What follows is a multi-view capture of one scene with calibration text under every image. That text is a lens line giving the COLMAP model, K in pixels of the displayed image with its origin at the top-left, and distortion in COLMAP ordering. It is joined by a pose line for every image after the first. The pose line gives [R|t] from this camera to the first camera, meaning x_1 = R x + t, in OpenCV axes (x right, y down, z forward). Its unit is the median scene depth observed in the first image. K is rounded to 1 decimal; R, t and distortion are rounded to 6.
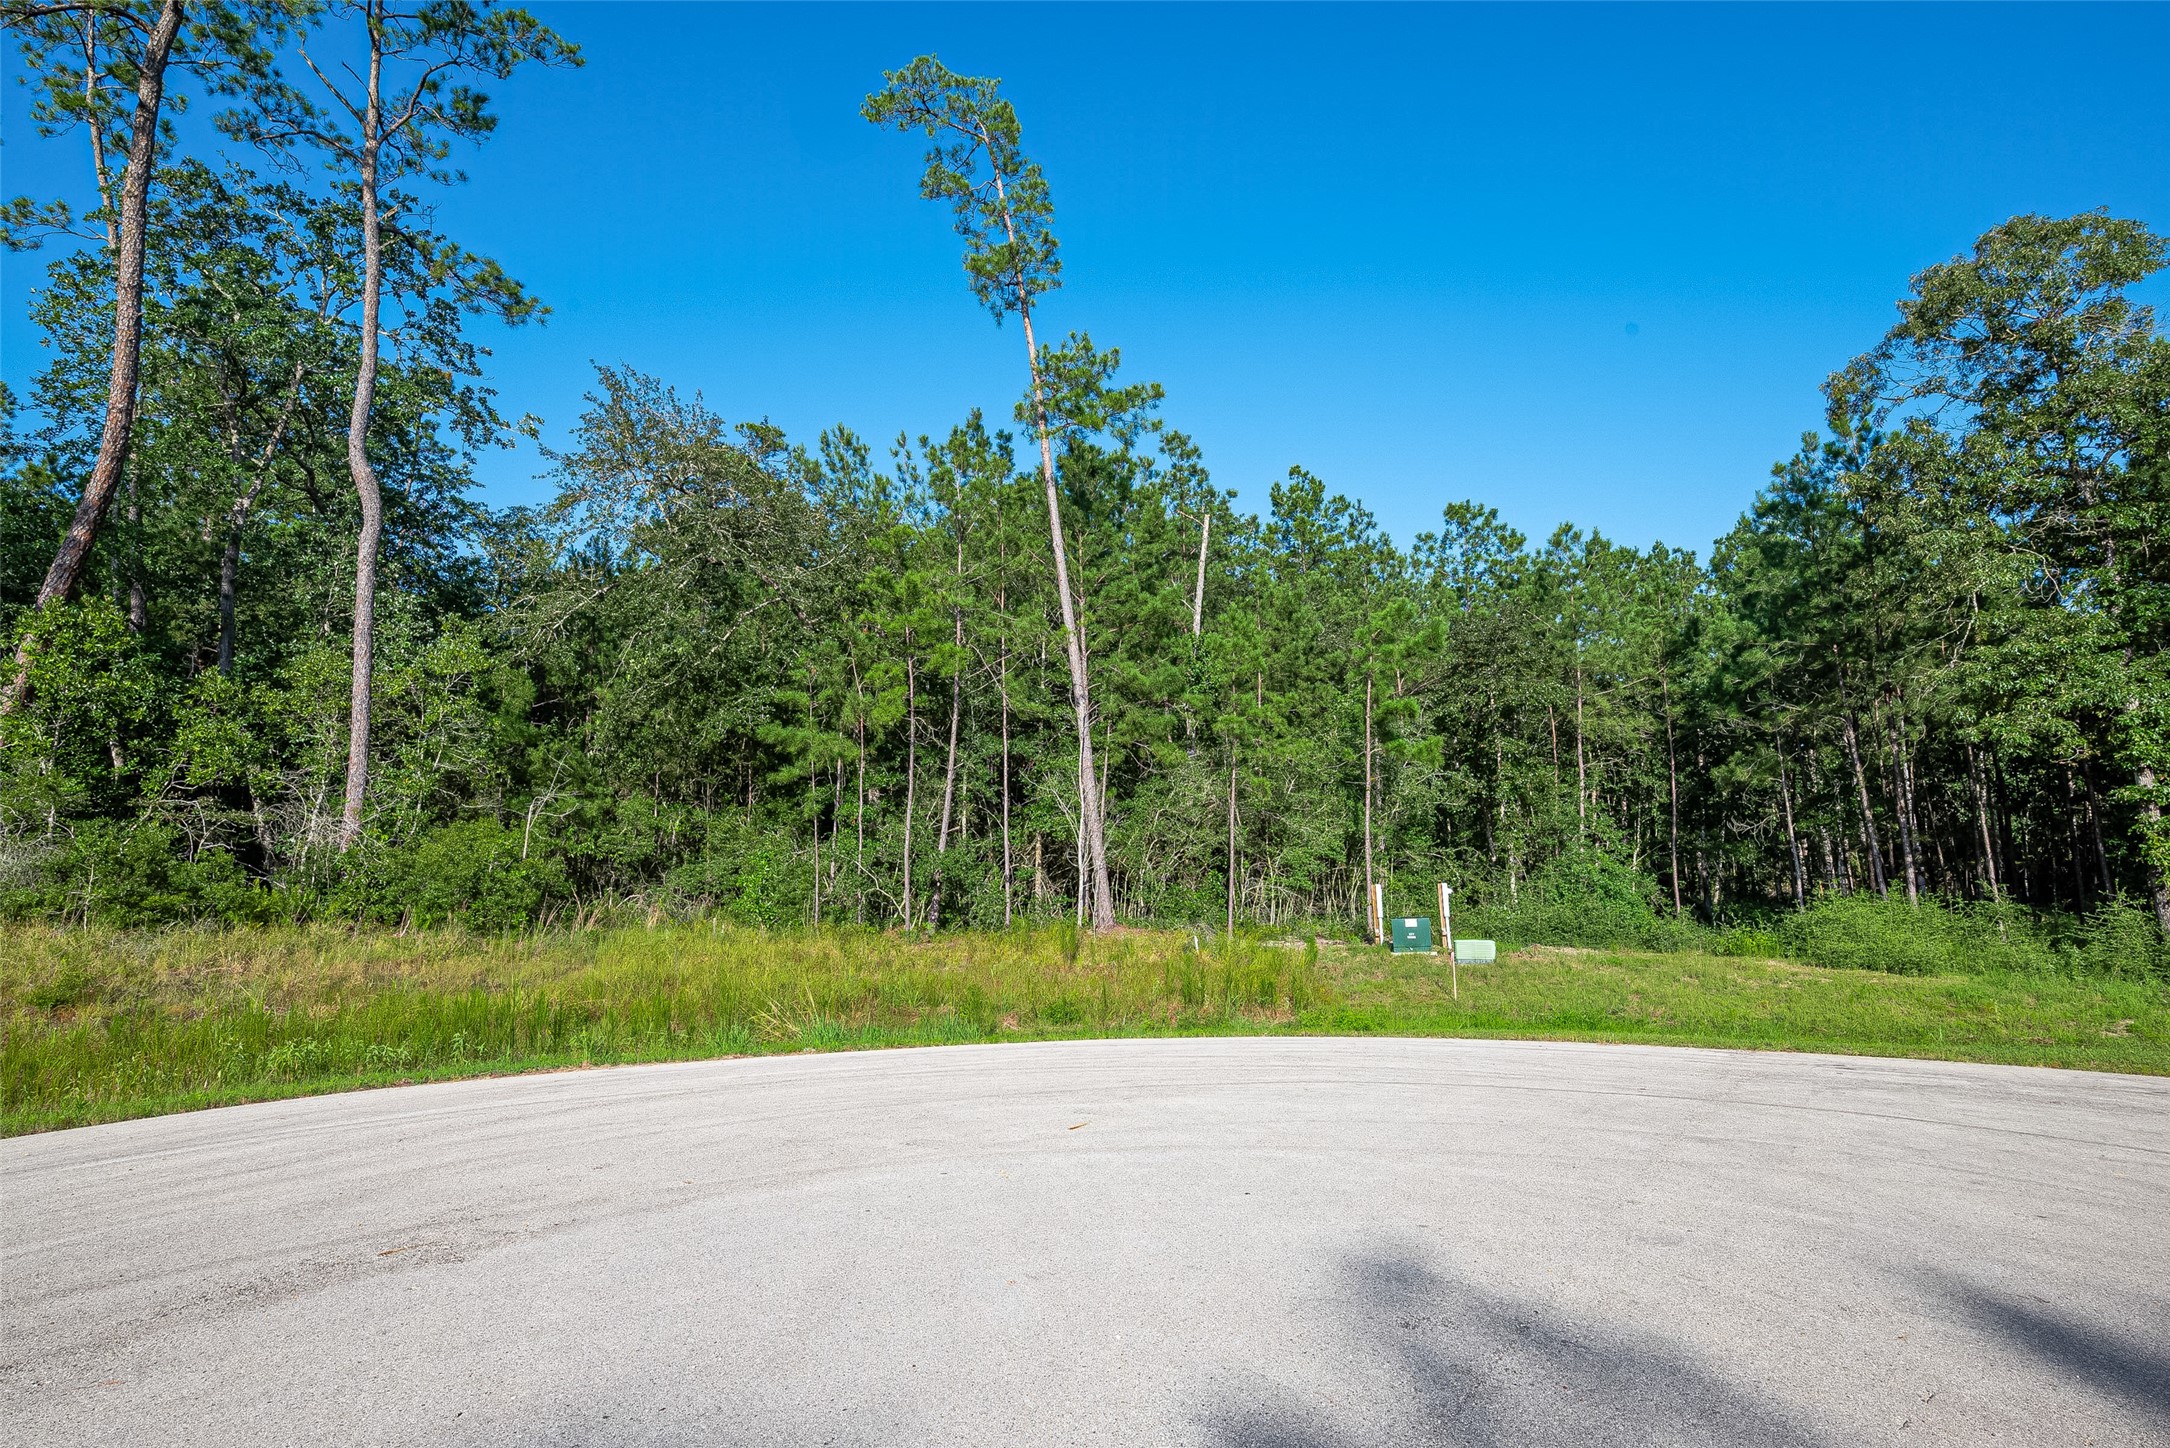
lens RADIAL K [[1161.1, 0, 1067.3], [0, 1161.1, 733.8], [0, 0, 1]] dist [0.000223, 0.001590]
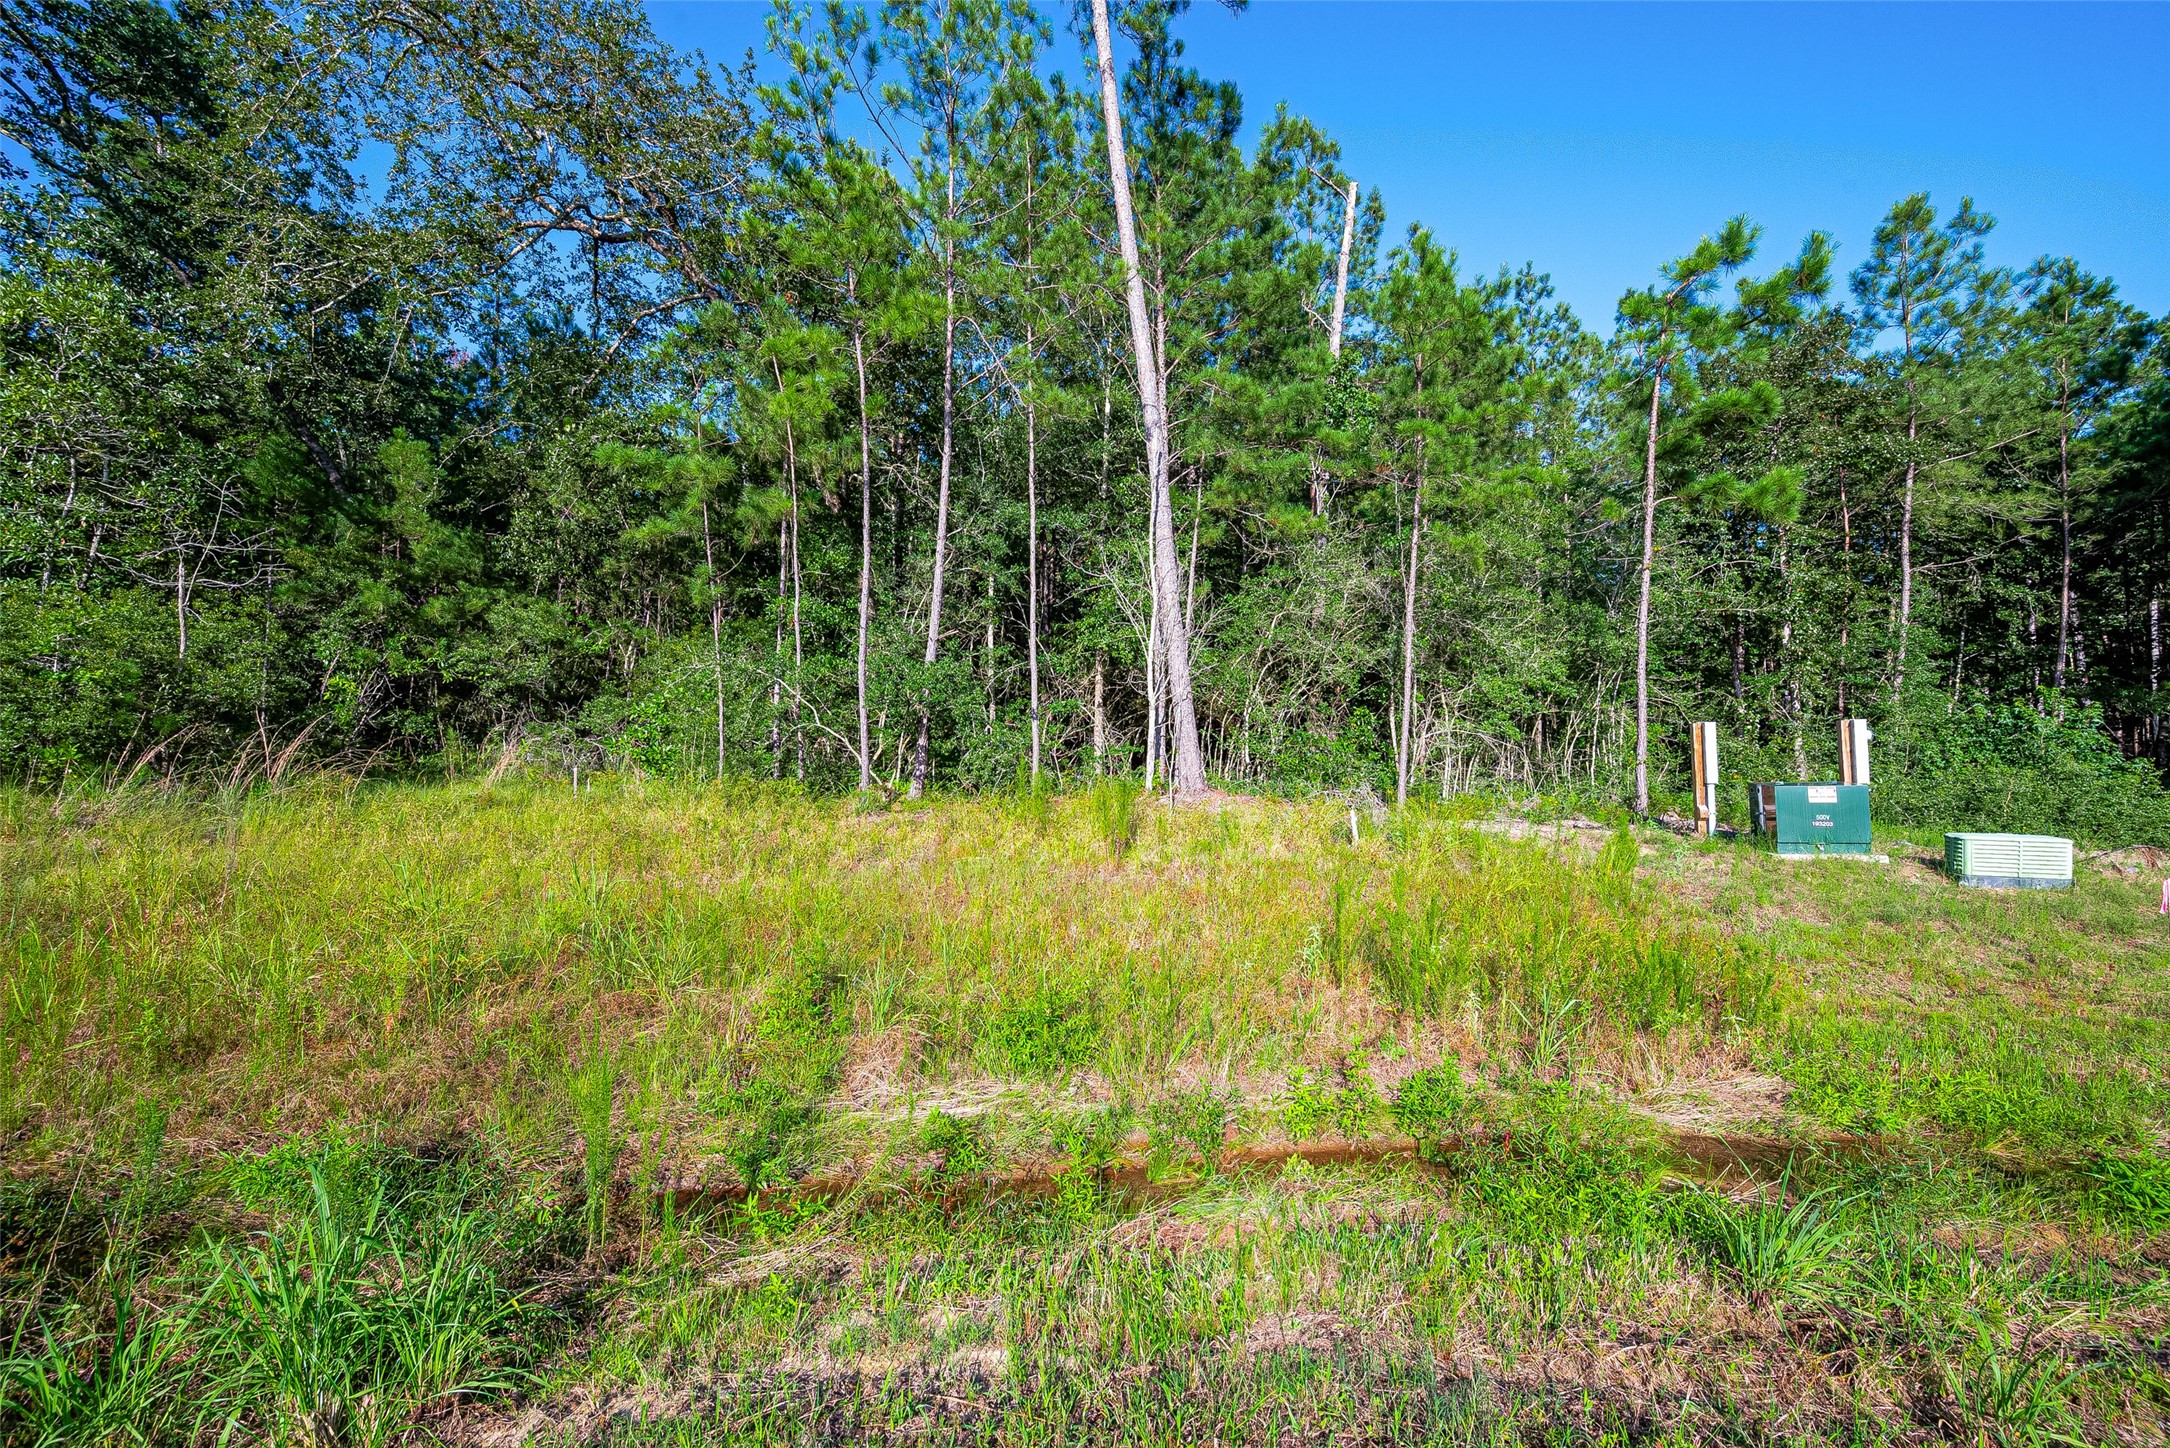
lens RADIAL K [[831.2, 0, 1090.0], [0, 831.2, 737.1], [0, 0, 1]] dist [0.000551, 0.000267]
pose [[0.994039, 0.010793, -0.108486, 0.027111], [-0.000187, 0.995255, 0.097299, 0.090125], [0.109022, -0.096699, 0.989325, 0.536859]]
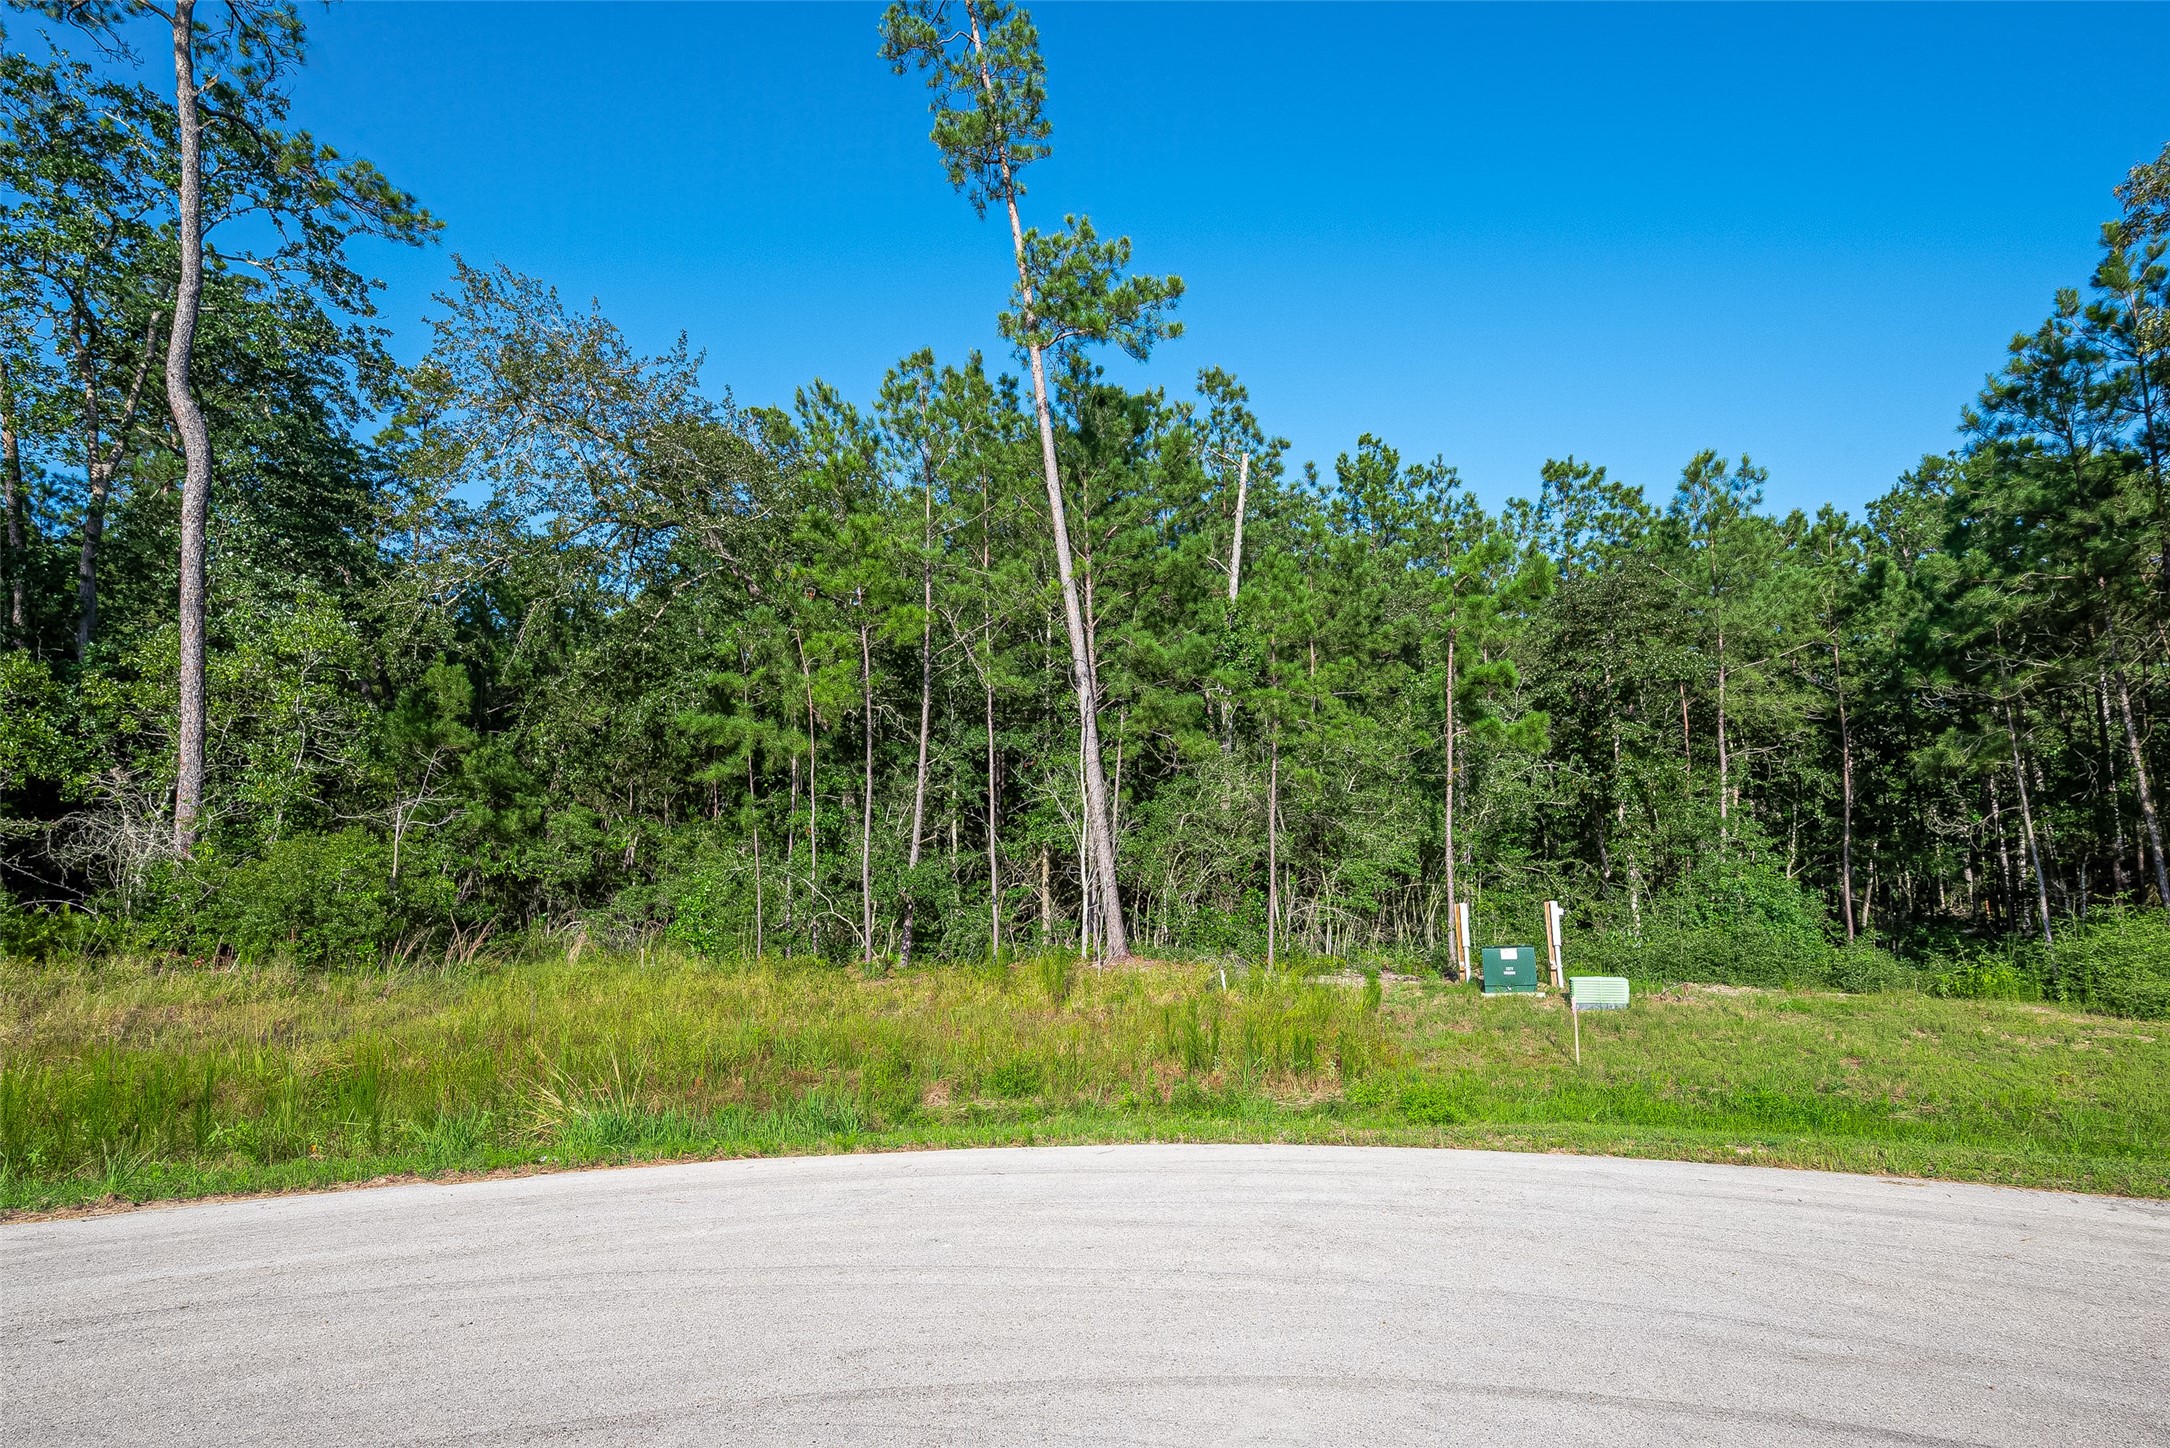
lens RADIAL K [[1065.8, 0, 1060.6], [0, 1065.8, 829.1], [0, 0, 1]] dist [0.000639, -0.002383]
pose [[0.995295, -0.012408, -0.096093, 0.065197], [0.017512, 0.998470, 0.052452, 0.035757], [0.095295, -0.053888, 0.993989, 0.253916]]
